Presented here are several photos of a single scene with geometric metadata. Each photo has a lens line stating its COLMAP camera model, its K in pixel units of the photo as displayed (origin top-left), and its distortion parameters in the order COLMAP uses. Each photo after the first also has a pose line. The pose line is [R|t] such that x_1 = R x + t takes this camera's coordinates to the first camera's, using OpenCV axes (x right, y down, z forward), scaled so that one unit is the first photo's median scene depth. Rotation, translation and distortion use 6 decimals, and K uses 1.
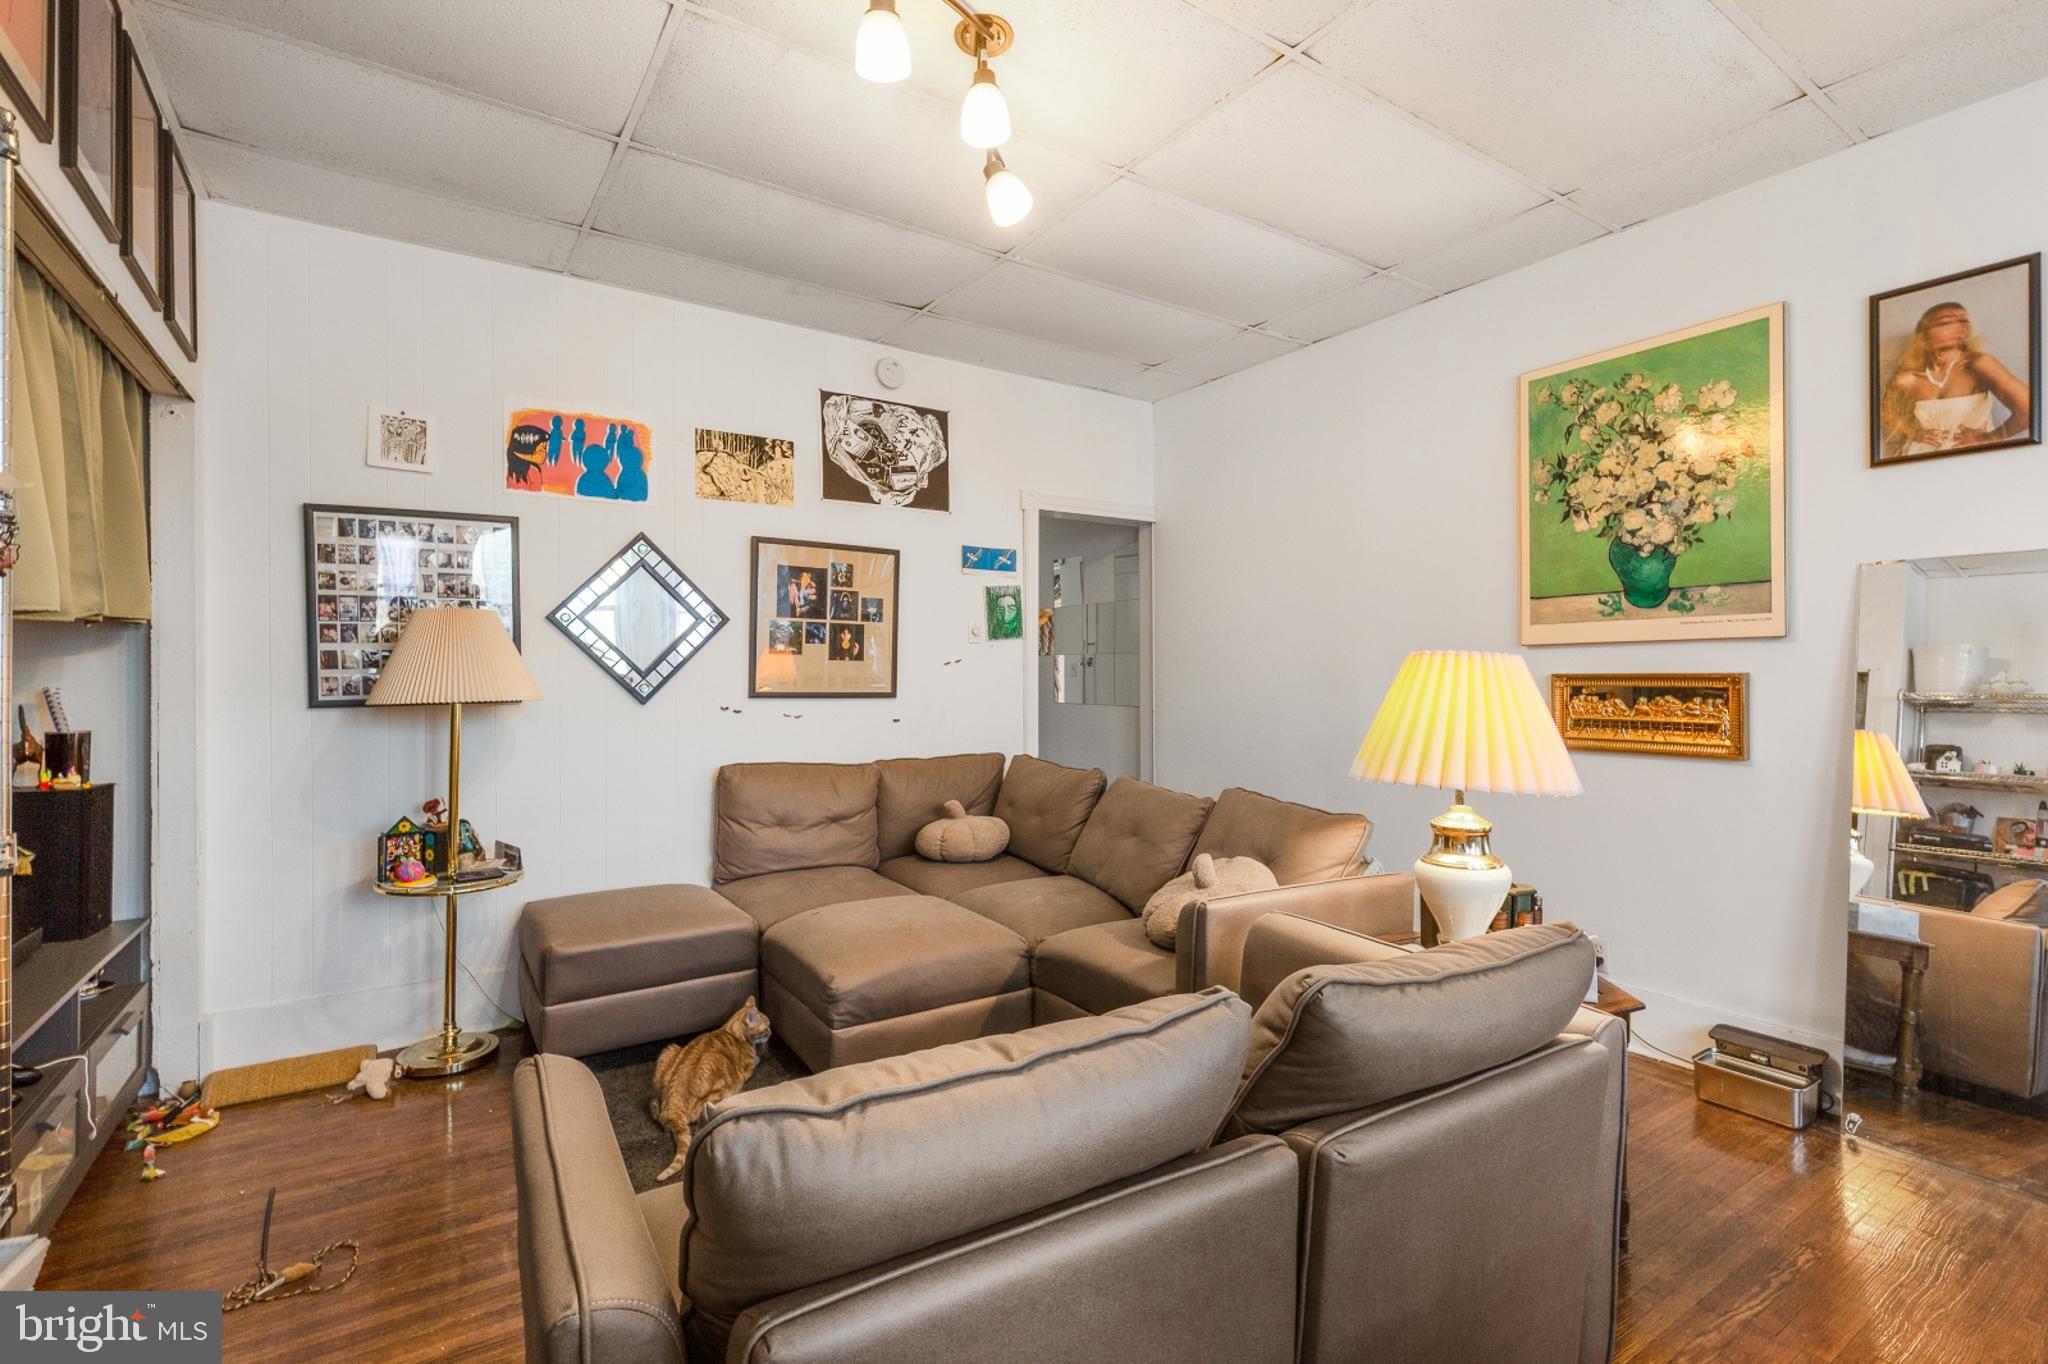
lens RADIAL K [[925.5, 0, 1022.4], [0, 925.5, 688.0], [0, 0, 1]] dist [-0.002065, -0.001182]
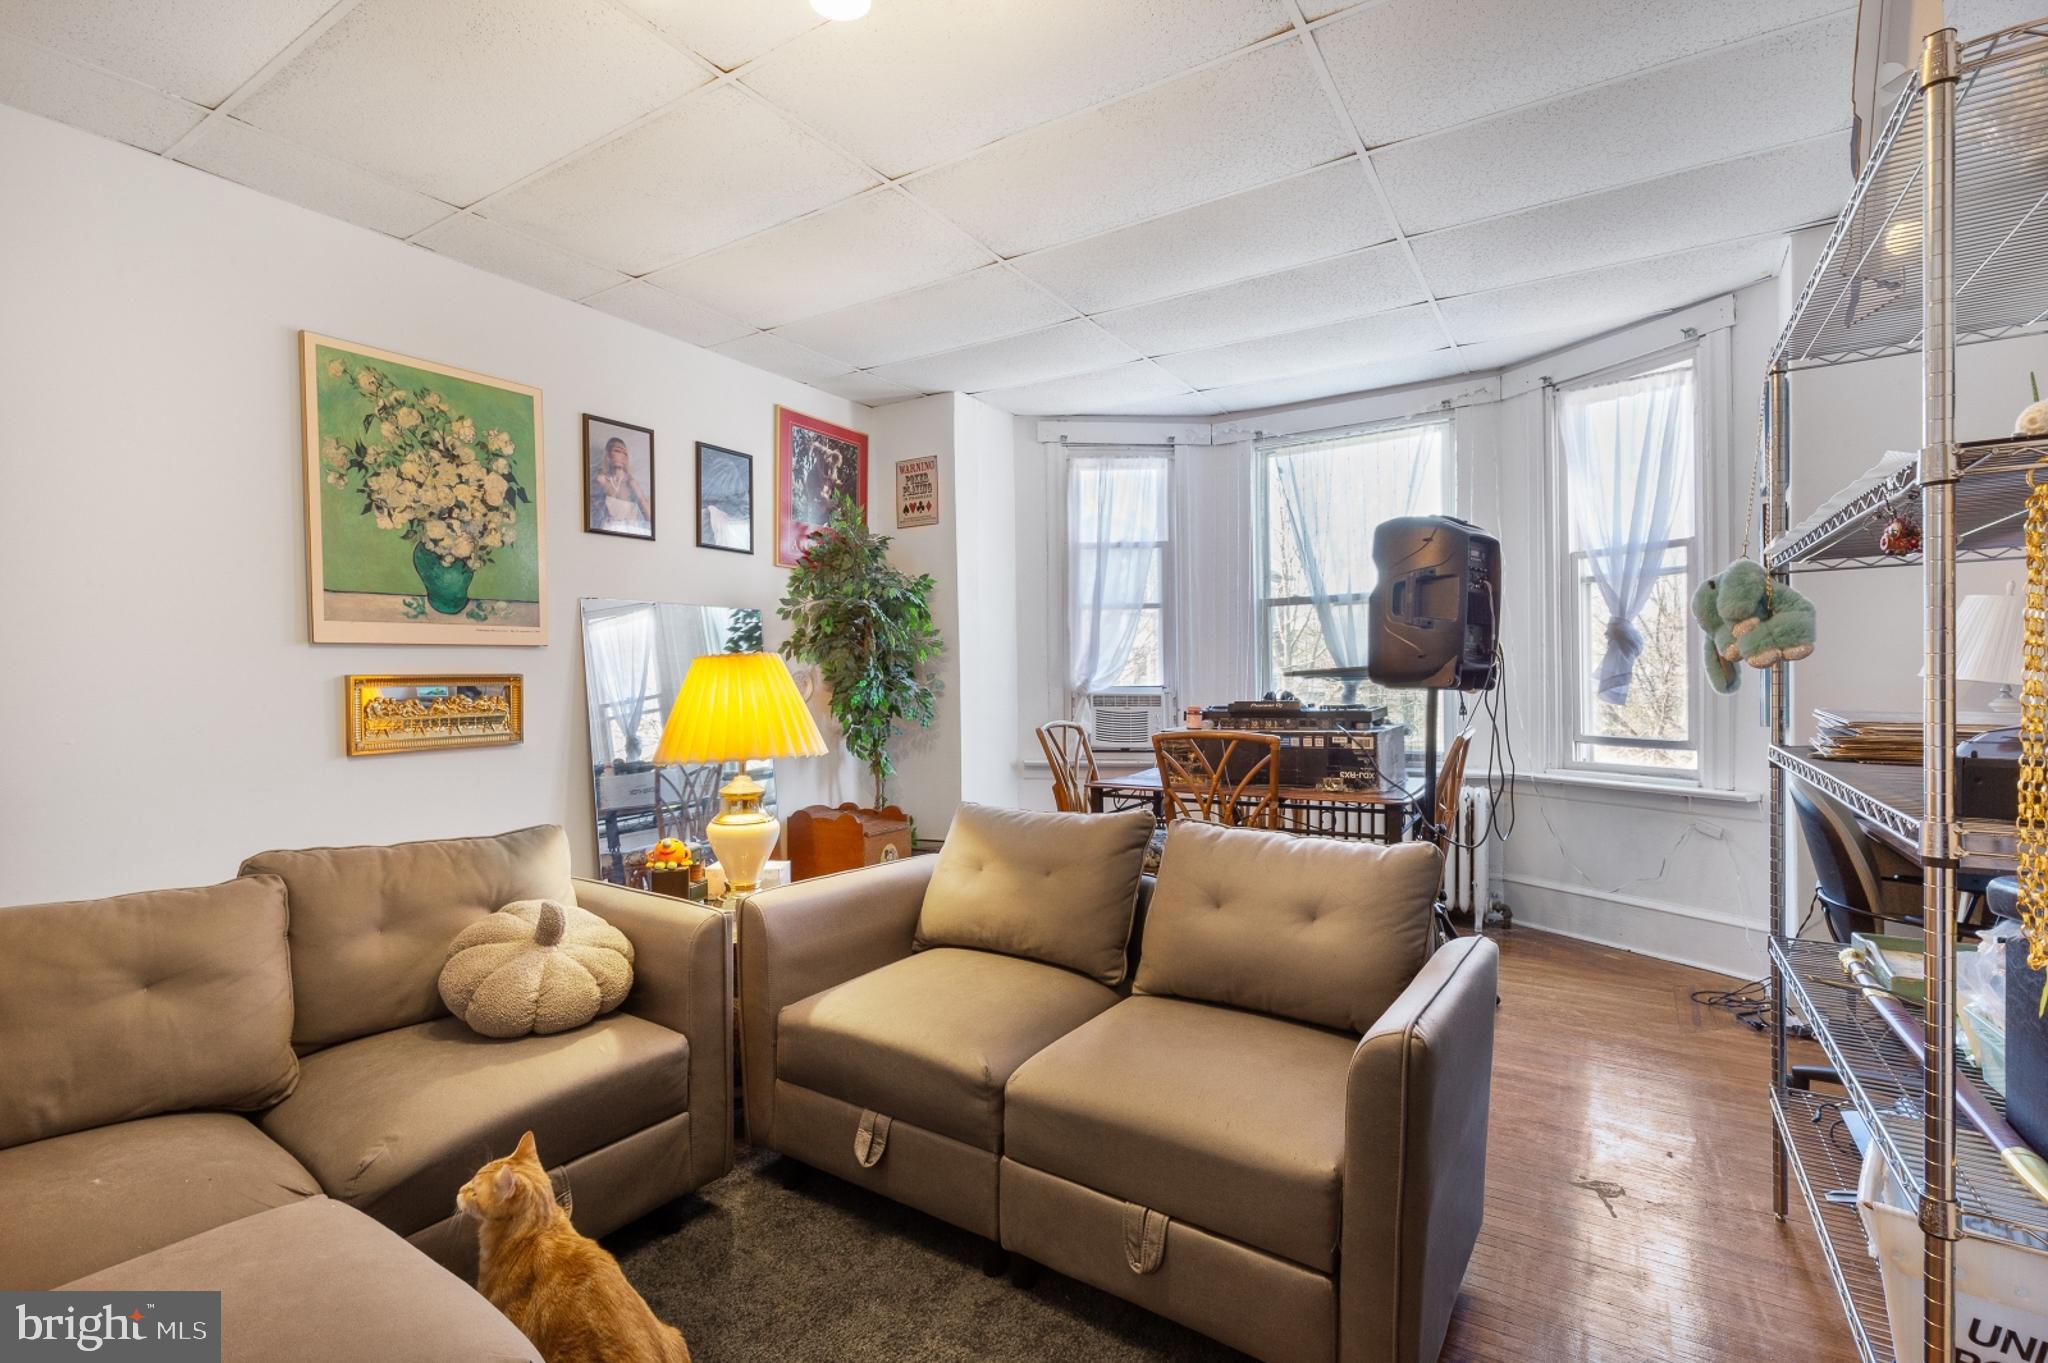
lens RADIAL K [[925.5, 0, 1022.4], [0, 925.5, 687.5], [0, 0, 1]] dist [-0.002065, -0.001182]
pose [[-0.391969, -0.013341, 0.919882, -0.564775], [0.017167, 0.999615, 0.021812, -0.011988], [-0.919818, 0.024341, -0.391589, 0.776653]]
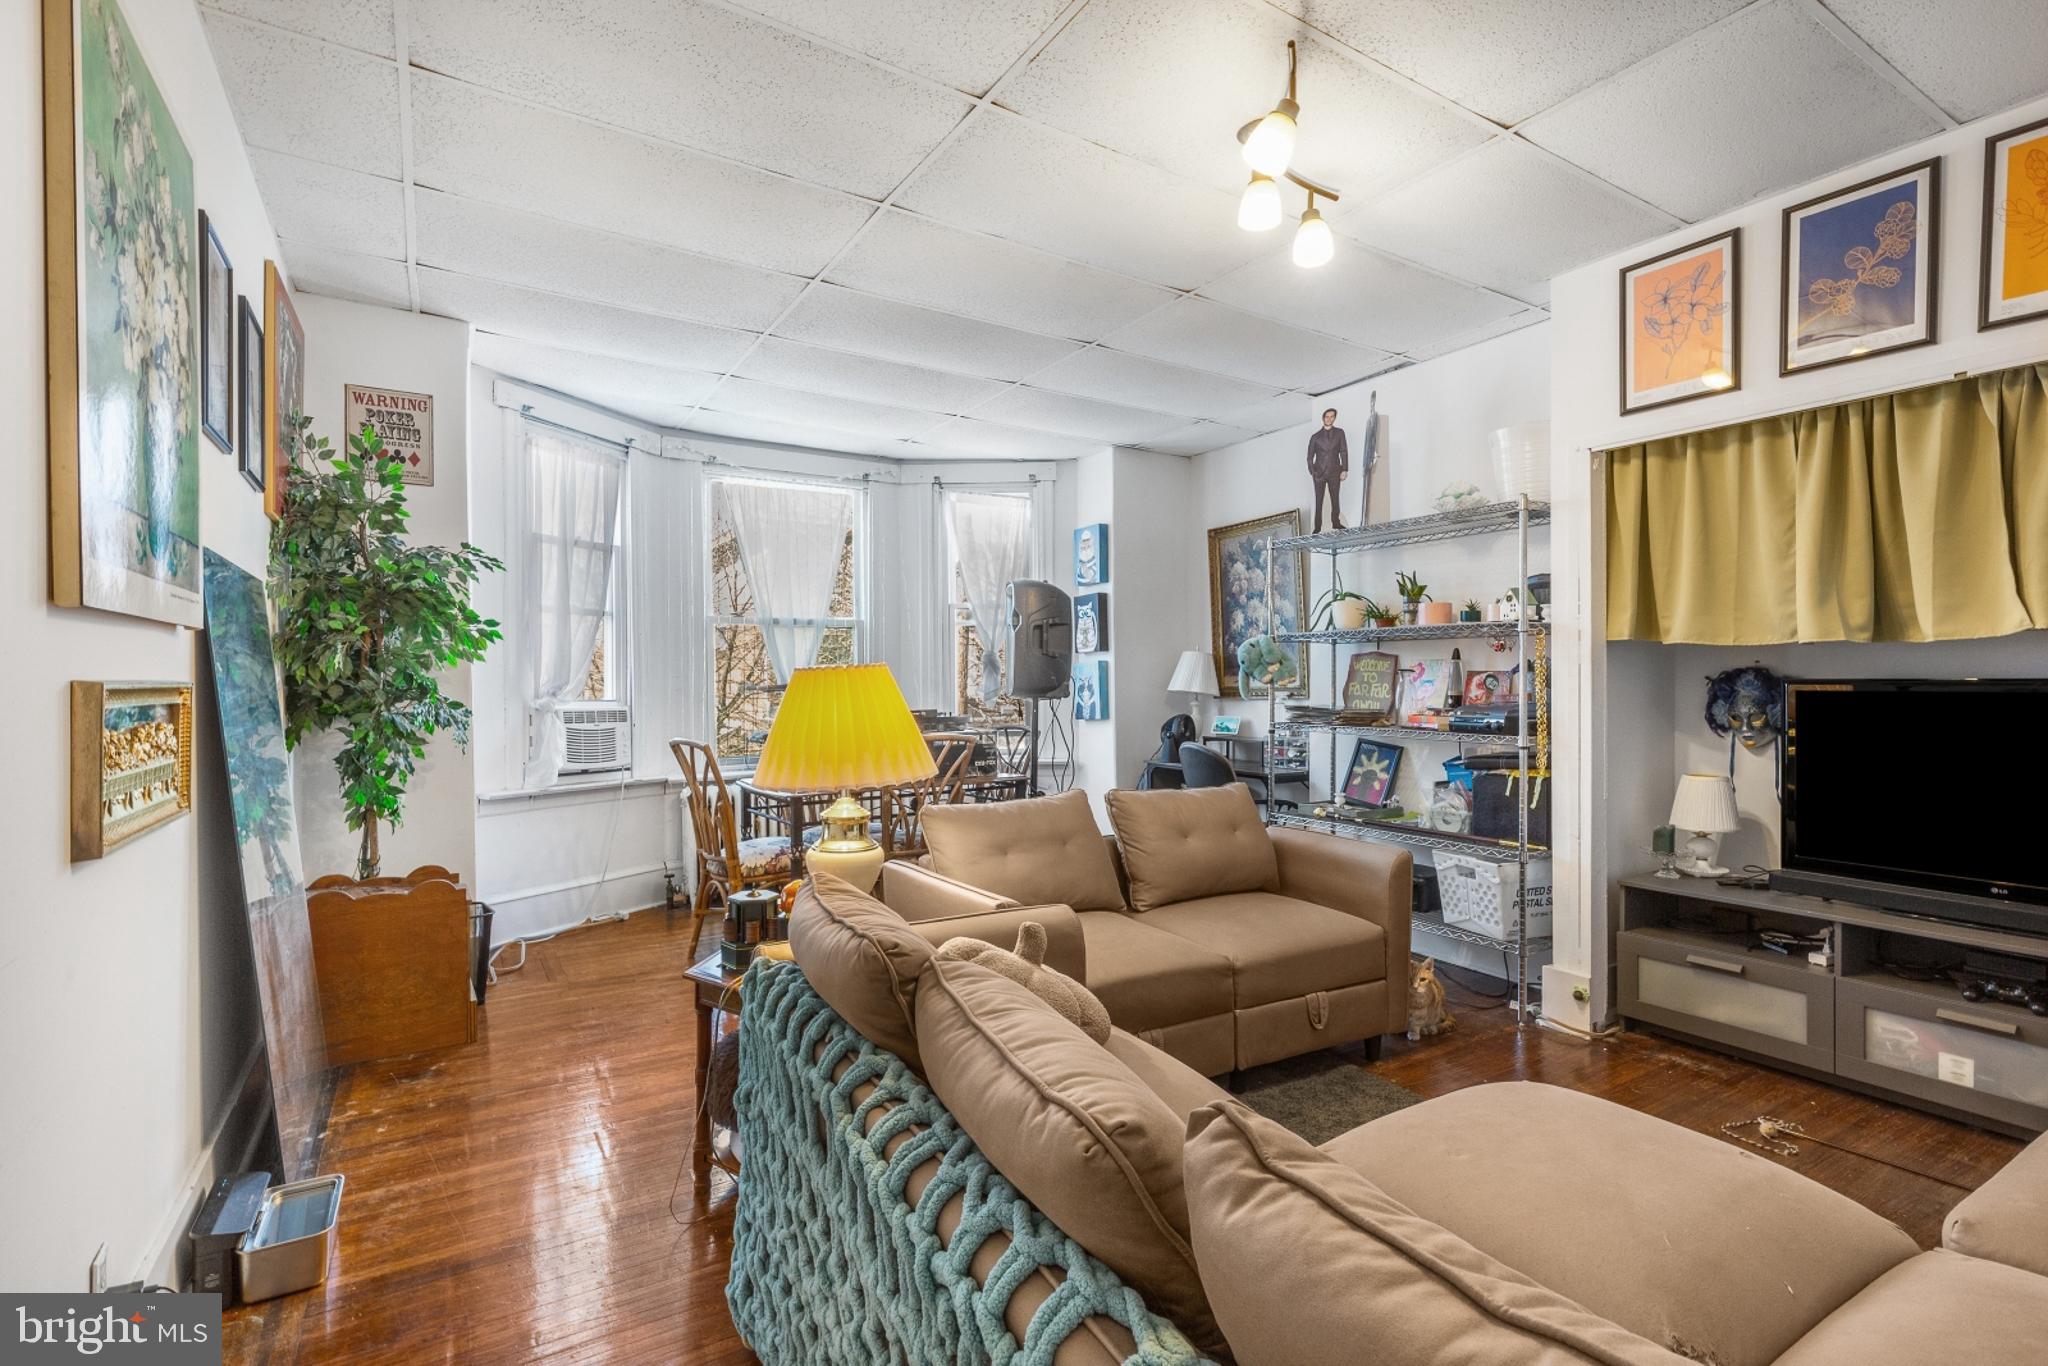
lens RADIAL K [[925.5, 0, 1022.4], [0, 925.5, 689.0], [0, 0, 1]] dist [-0.002065, -0.001182]
pose [[-0.999423, 0.000859, 0.033944, 0.149538], [0.001444, 0.999851, 0.017218, -0.019401], [-0.033925, 0.017257, -0.999275, 1.442289]]
